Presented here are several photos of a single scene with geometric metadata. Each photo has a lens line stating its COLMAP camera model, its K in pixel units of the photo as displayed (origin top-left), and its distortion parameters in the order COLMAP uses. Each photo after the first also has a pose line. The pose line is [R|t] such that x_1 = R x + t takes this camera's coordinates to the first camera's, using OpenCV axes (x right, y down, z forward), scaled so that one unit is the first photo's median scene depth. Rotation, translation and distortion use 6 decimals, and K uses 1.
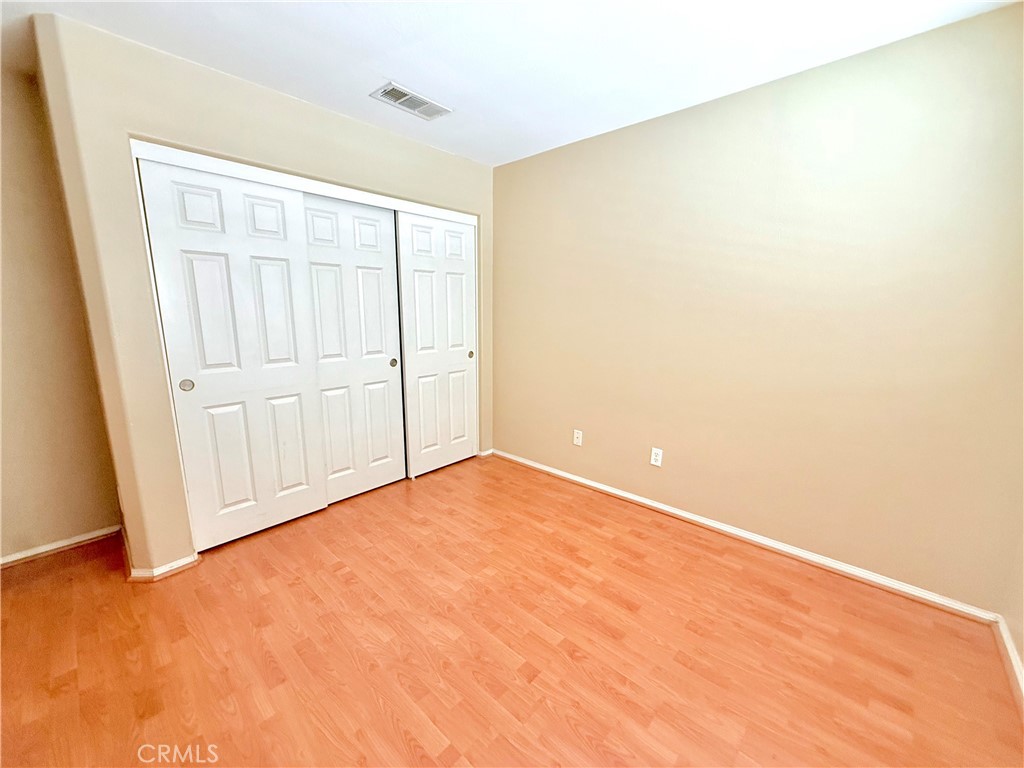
lens RADIAL K [[408.7, 0, 509.0], [0, 408.7, 385.1], [0, 0, 1]] dist [0.000372, 0.000229]
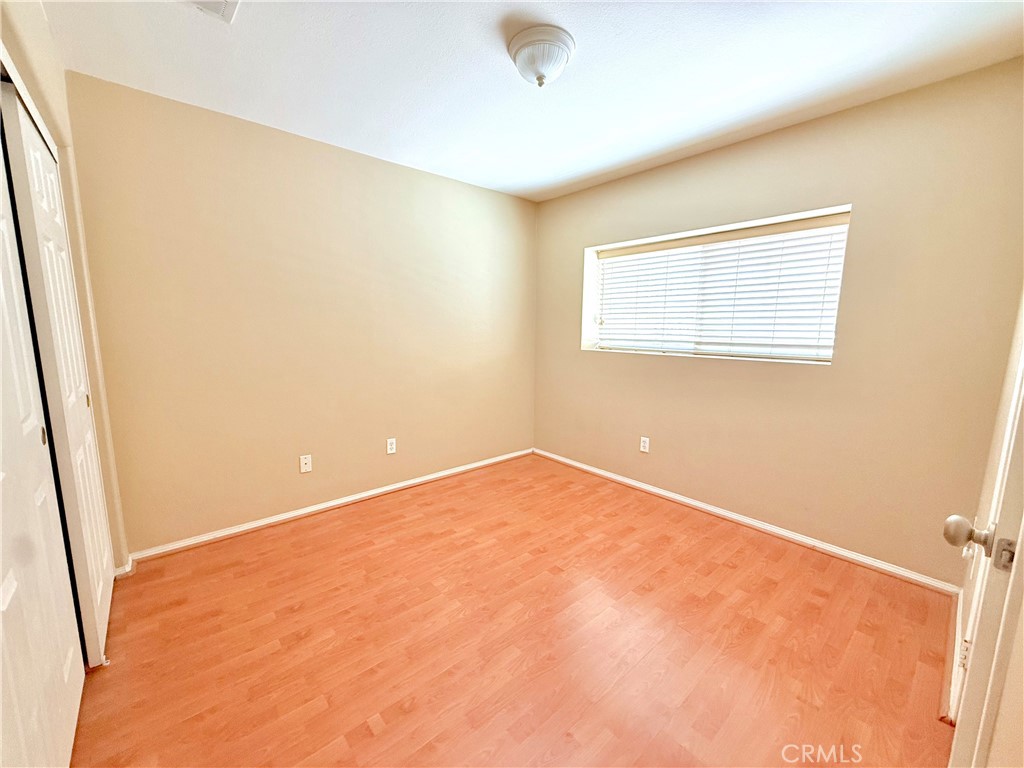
lens RADIAL K [[408.7, 0, 509.0], [0, 408.7, 385.1], [0, 0, 1]] dist [0.000372, 0.000229]
pose [[0.112411, -0.148752, 0.982465, -0.872420], [0.179150, 0.975563, 0.127209, -0.099529], [-0.977379, 0.161709, 0.136313, 0.582938]]
